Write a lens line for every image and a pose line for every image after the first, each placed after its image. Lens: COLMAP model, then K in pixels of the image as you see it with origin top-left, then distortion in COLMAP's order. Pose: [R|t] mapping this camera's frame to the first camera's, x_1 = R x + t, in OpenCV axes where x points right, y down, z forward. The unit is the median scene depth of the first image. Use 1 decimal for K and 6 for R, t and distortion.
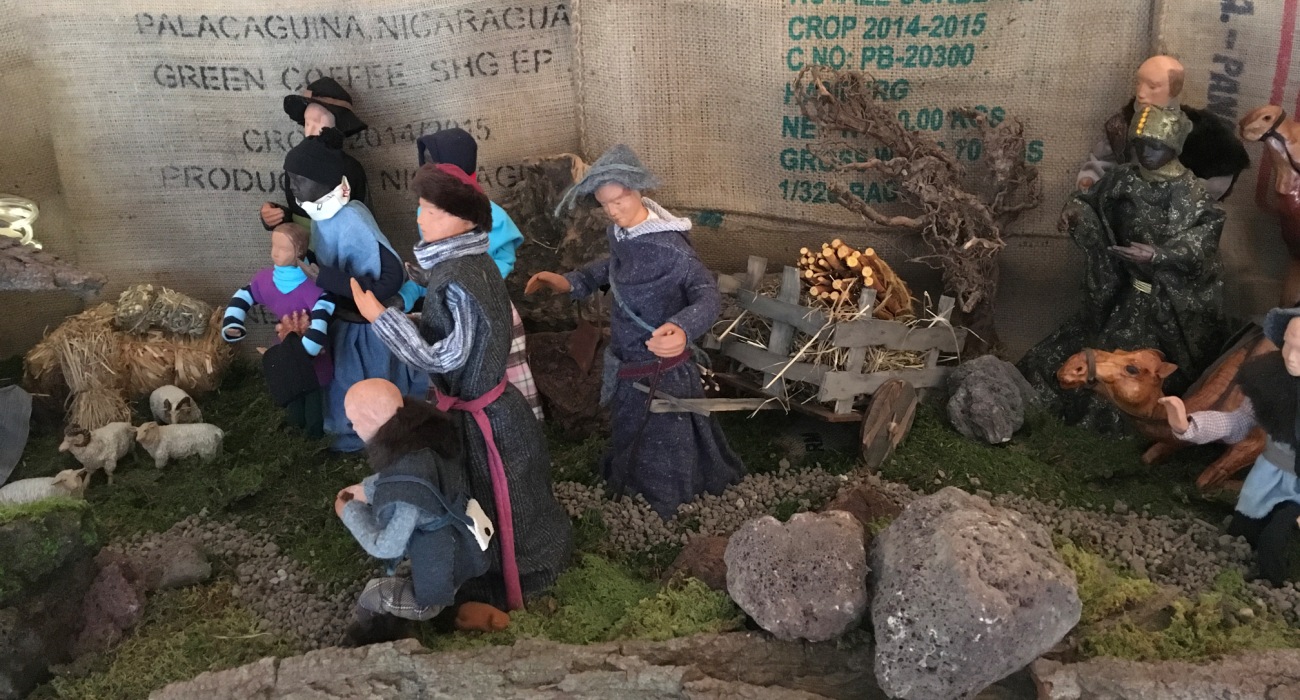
lens RADIAL K [[1117.2, 0, 645.2], [0, 1117.2, 236.9], [0, 0, 1]] dist [0.072645, -0.092704]
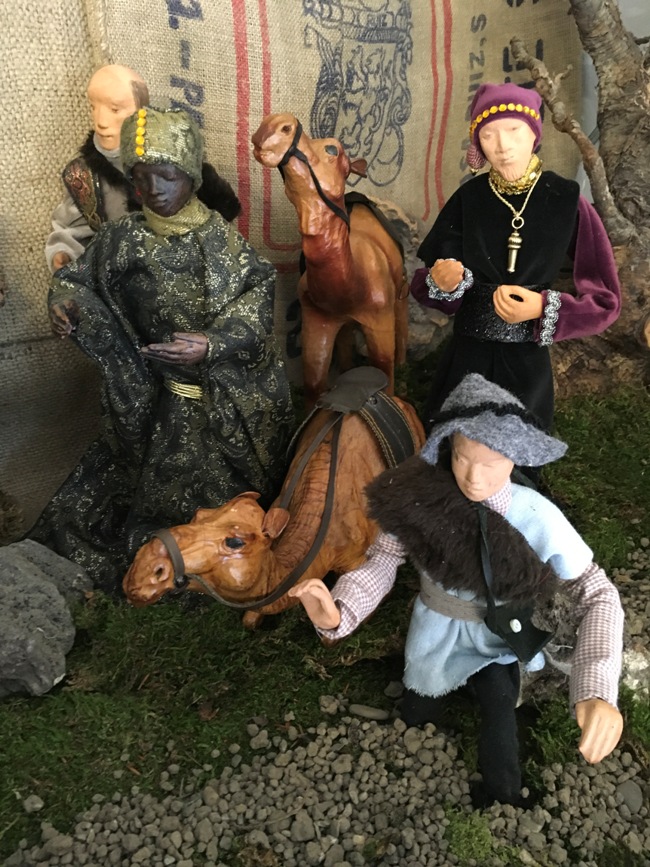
lens RADIAL K [[743.6, 0, 325.4], [0, 743.6, 429.4], [0, 0, 1]] dist [0.079744, -0.119566]
pose [[0.722410, -0.278633, 0.632840, 0.180819], [0.185222, 0.959748, 0.211130, -0.014191], [-0.666195, -0.035307, 0.744941, 0.534266]]
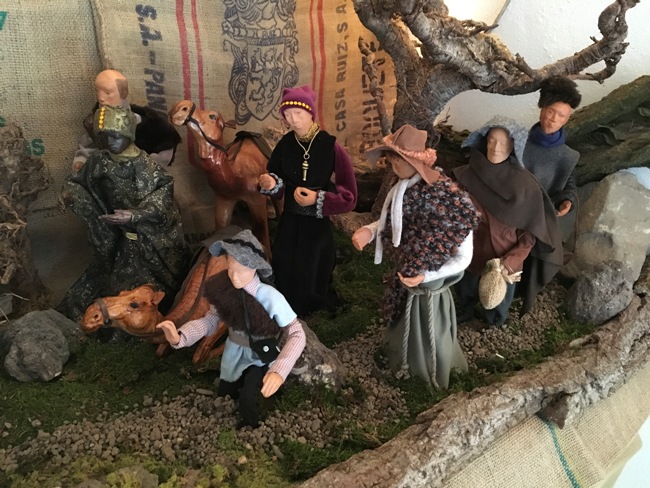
lens RADIAL K [[557.5, 0, 327.8], [0, 557.5, 243.7], [0, 0, 1]] dist [0.079744, -0.119566]
pose [[0.733429, -0.236458, 0.637314, 0.152336], [0.160551, 0.971281, 0.175604, -0.028299], [-0.660534, -0.026472, 0.750329, 0.276847]]
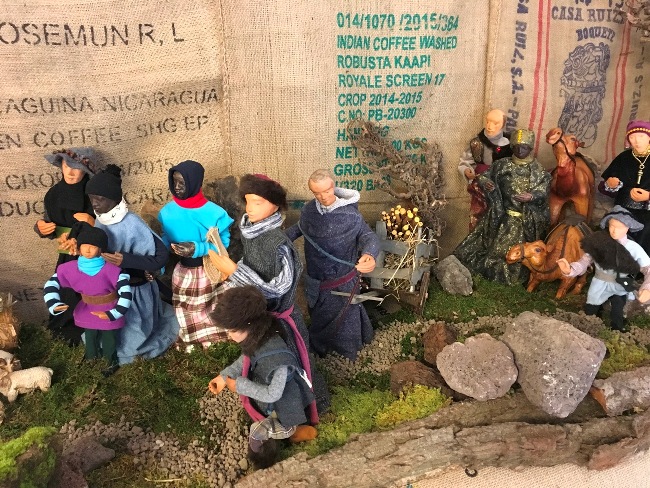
lens RADIAL K [[557.5, 0, 323.7], [0, 557.5, 244.2], [0, 0, 1]] dist [0.079744, -0.119566]
pose [[0.907189, -0.121476, 0.402805, -0.308360], [0.108885, 0.992581, 0.054111, 0.002739], [-0.406390, -0.005229, 0.913685, 0.139909]]
